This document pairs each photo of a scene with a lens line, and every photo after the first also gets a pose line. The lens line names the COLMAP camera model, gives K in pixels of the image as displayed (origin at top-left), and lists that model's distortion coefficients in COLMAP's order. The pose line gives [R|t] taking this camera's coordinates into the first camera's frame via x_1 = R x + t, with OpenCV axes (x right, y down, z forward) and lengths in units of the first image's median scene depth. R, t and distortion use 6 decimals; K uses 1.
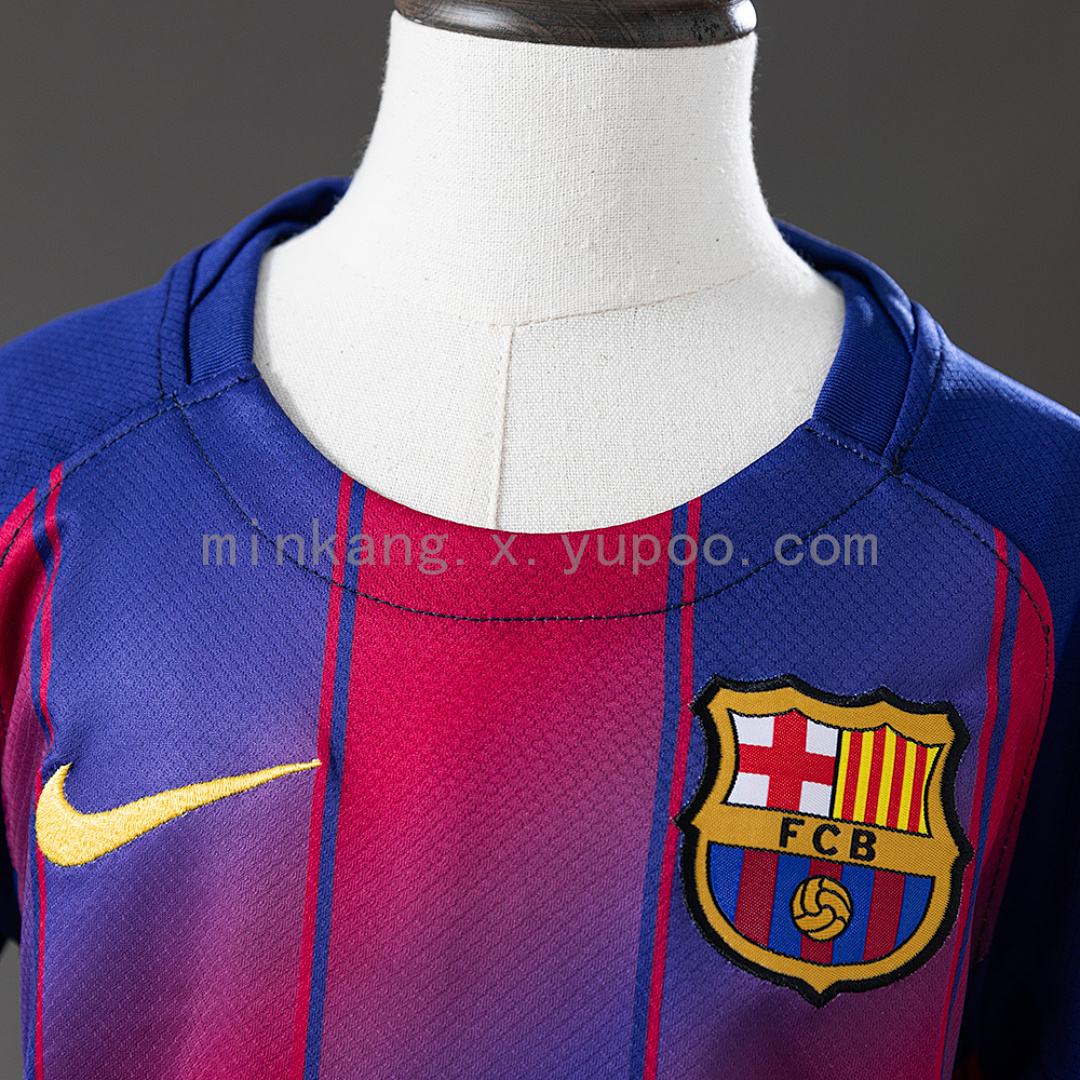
lens RADIAL K [[3363.2, 0, 540.0], [0, 3363.2, 540.0], [0, 0, 1]] dist [-0.019298, 0.276985]
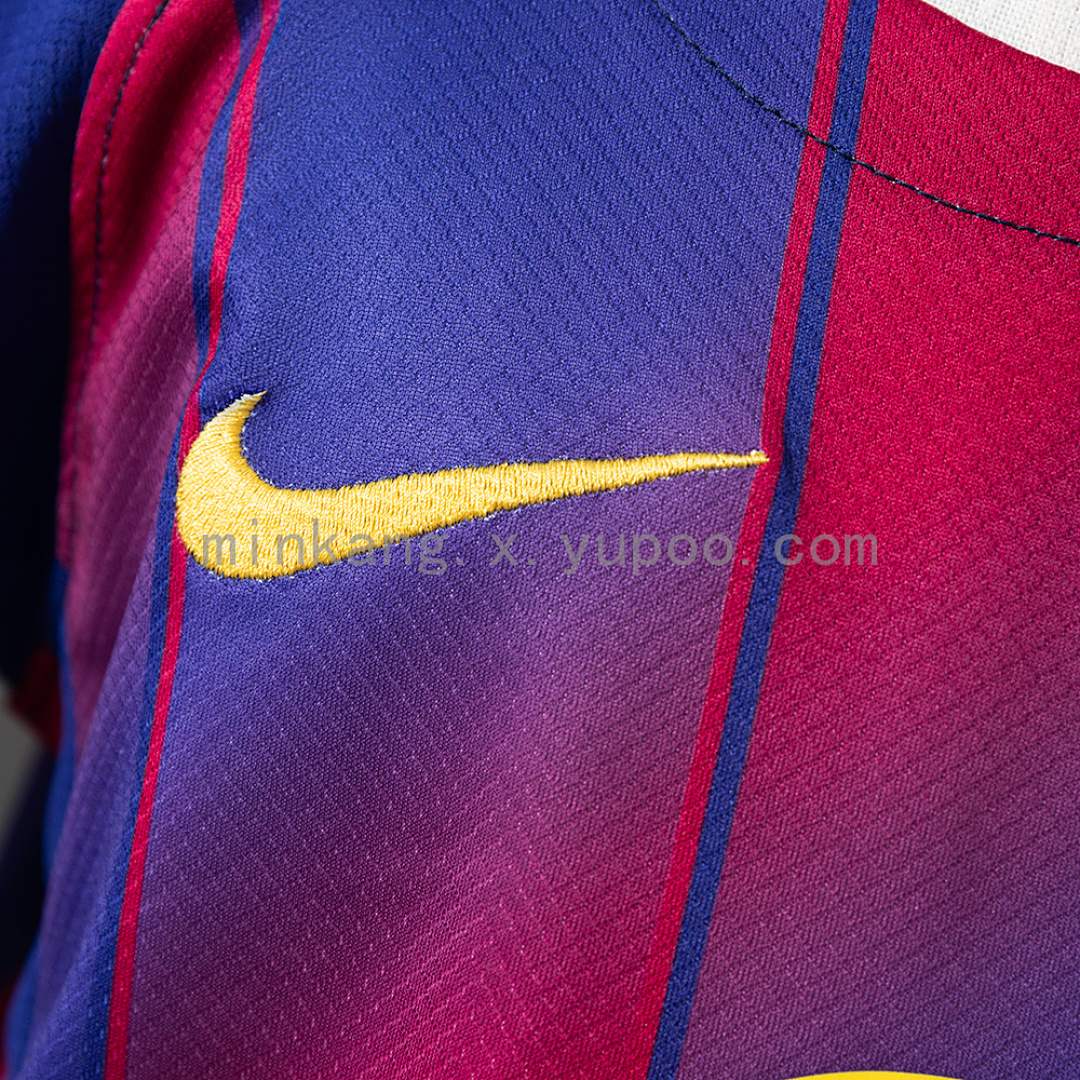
lens RADIAL K [[3363.2, 0, 540.0], [0, 3363.2, 540.0], [0, 0, 1]] dist [-0.019298, 0.276985]
pose [[0.977403, 0.137459, 0.160588, -0.184409], [-0.150275, 0.986125, 0.070540, 0.045930], [-0.148663, -0.093078, 0.984498, 0.464976]]
